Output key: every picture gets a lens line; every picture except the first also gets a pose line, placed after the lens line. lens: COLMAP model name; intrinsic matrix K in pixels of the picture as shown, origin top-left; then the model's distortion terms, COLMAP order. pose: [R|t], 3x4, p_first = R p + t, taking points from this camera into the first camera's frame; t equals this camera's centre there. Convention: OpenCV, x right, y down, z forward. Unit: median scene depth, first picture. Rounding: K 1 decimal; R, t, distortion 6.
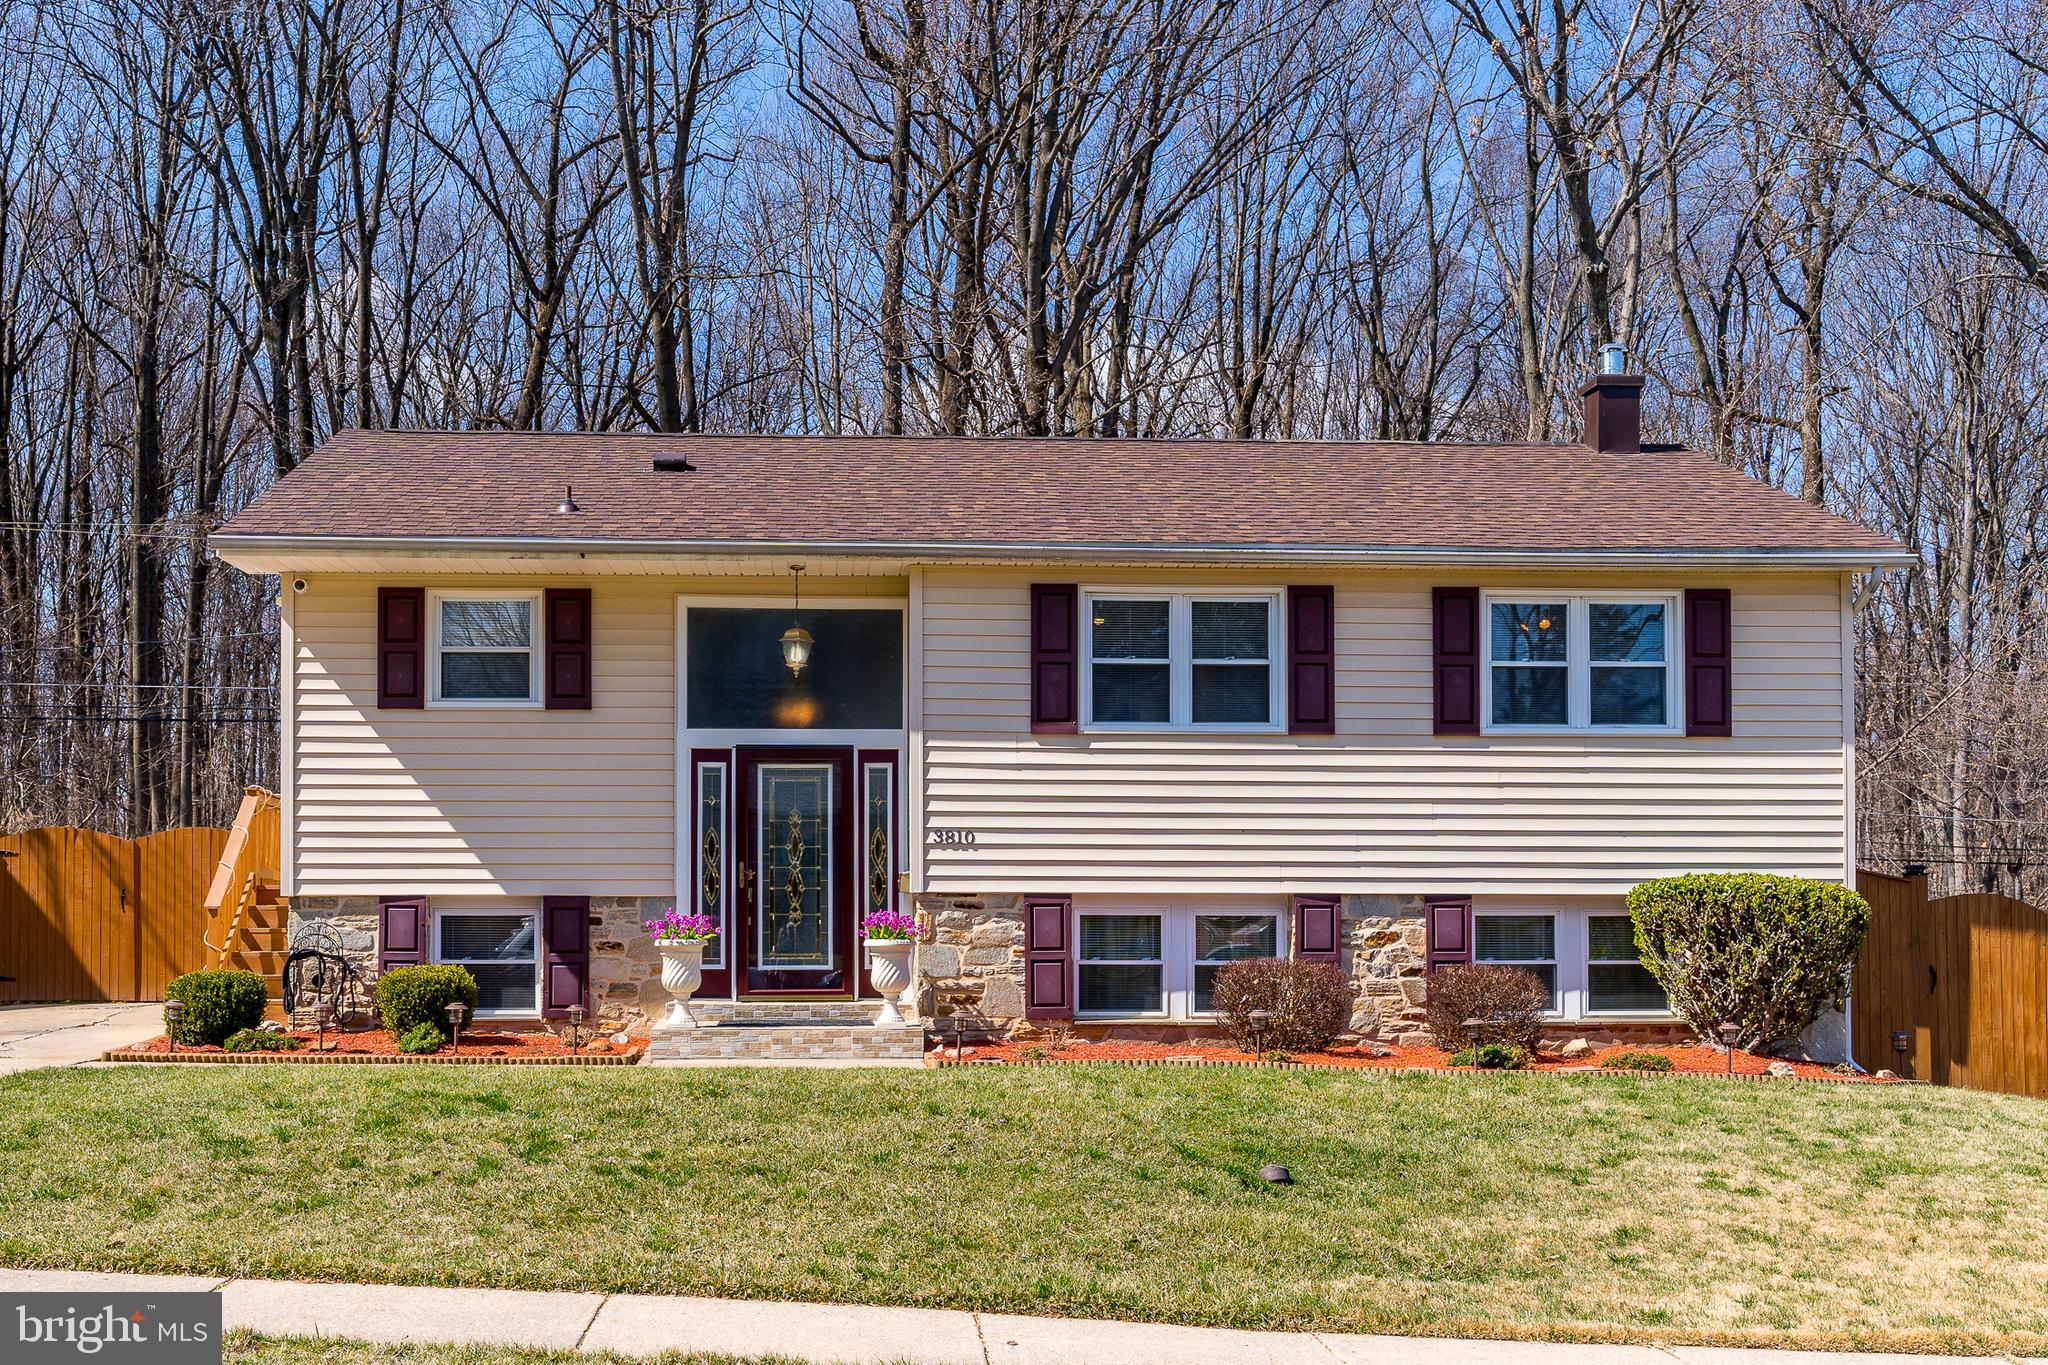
lens RADIAL K [[1583.9, 0, 1022.5], [0, 1583.9, 695.4], [0, 0, 1]] dist [-0.001181, -0.007672]
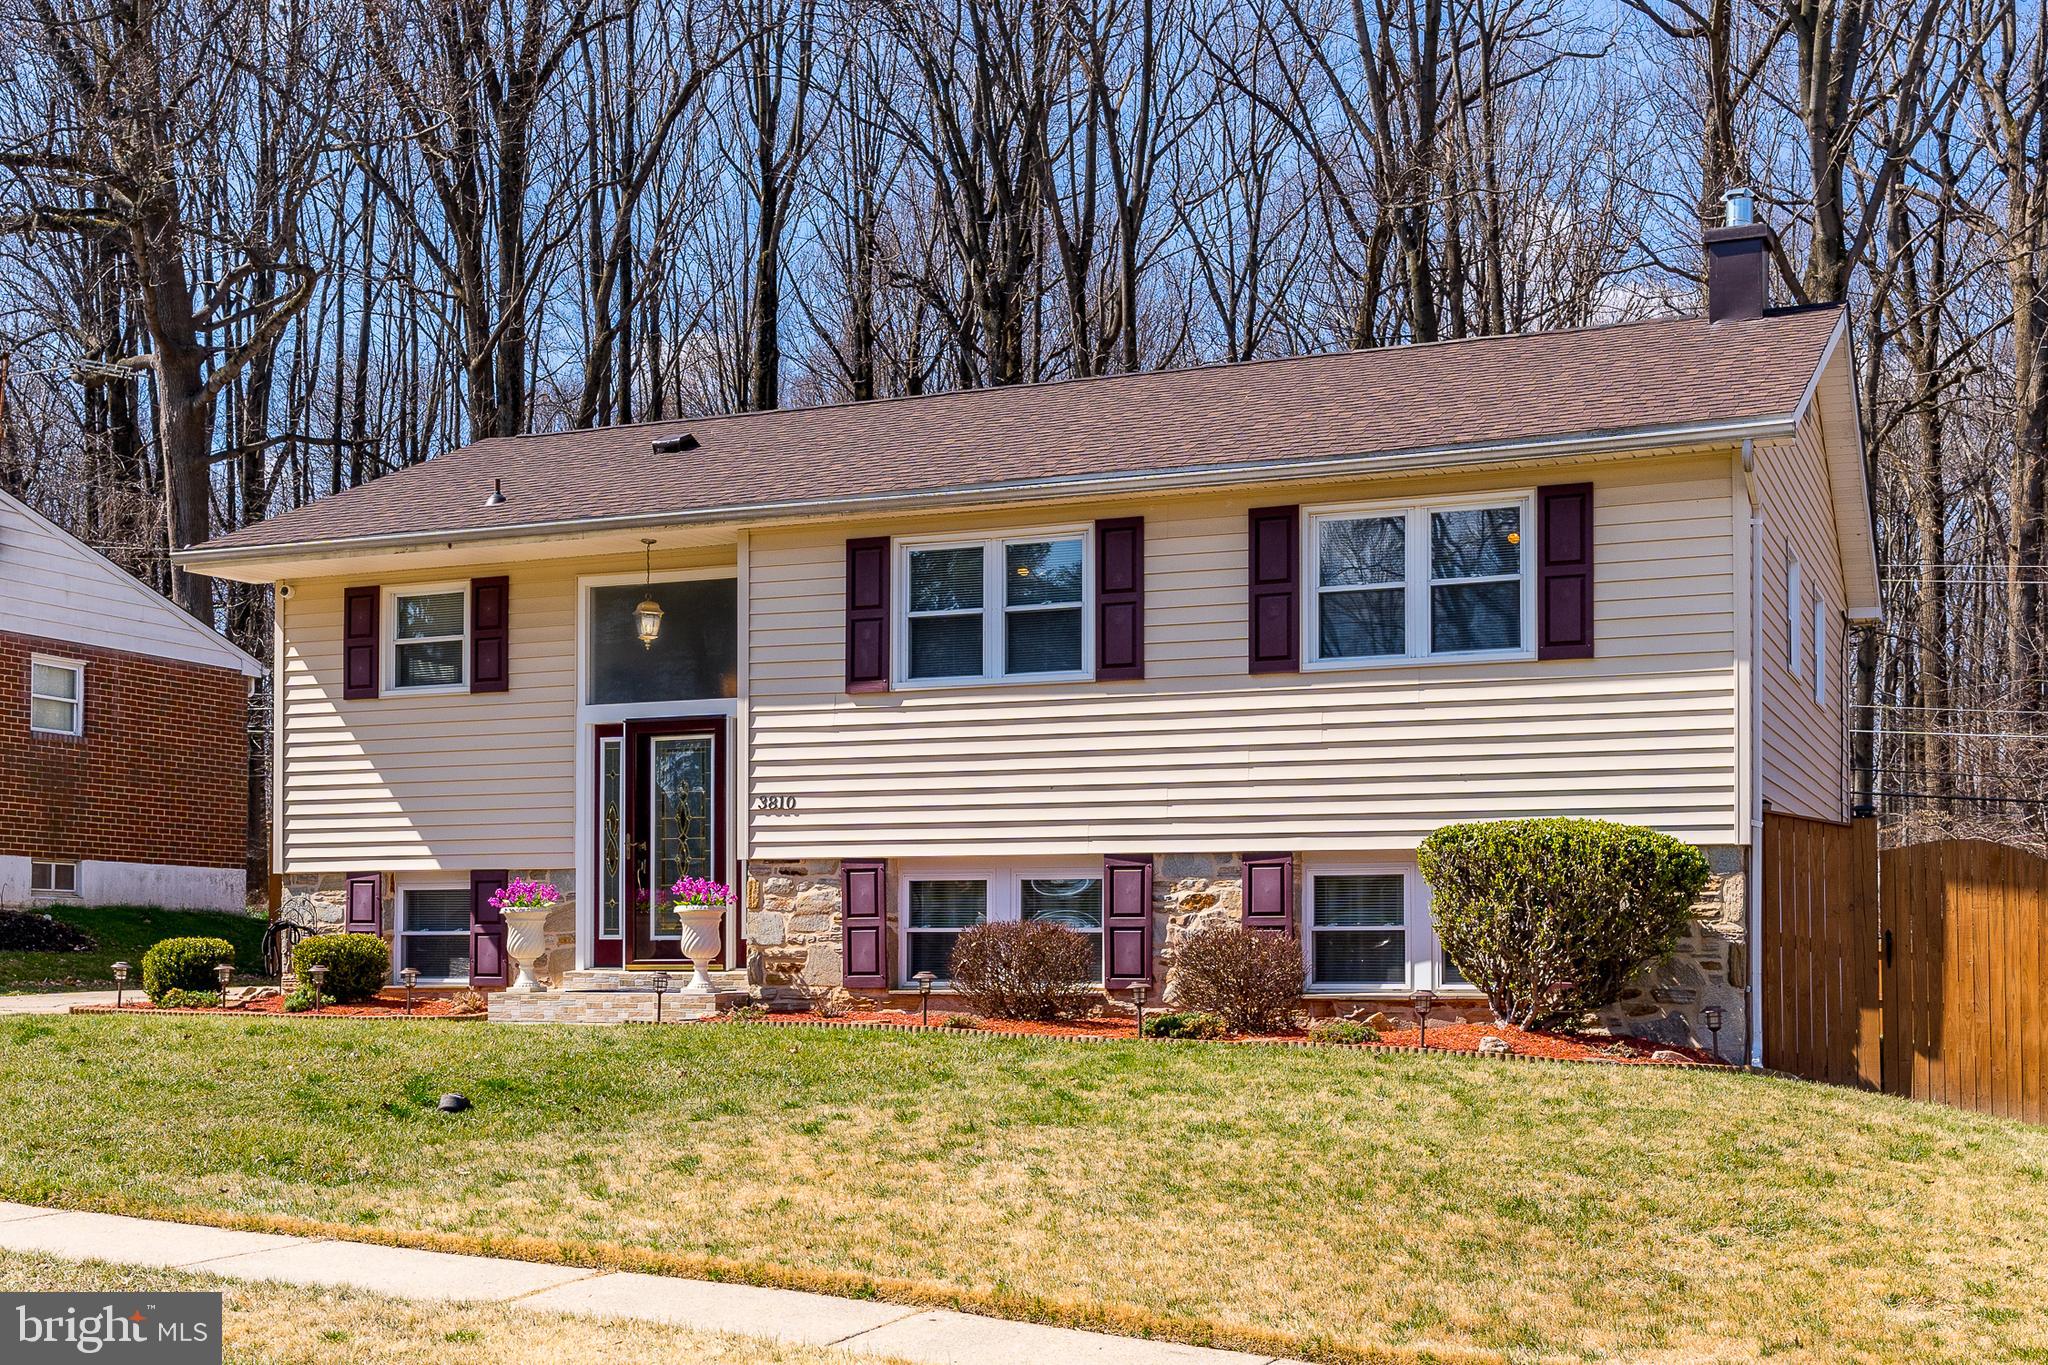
lens RADIAL K [[1753.7, 0, 1023.6], [0, 1753.7, 671.9], [0, 0, 1]] dist [0.005948, -0.007278]
pose [[0.941429, -0.051402, -0.333272, 0.465181], [0.050950, 0.998650, -0.010101, 0.027009], [0.333341, -0.007471, 0.942777, 0.024356]]
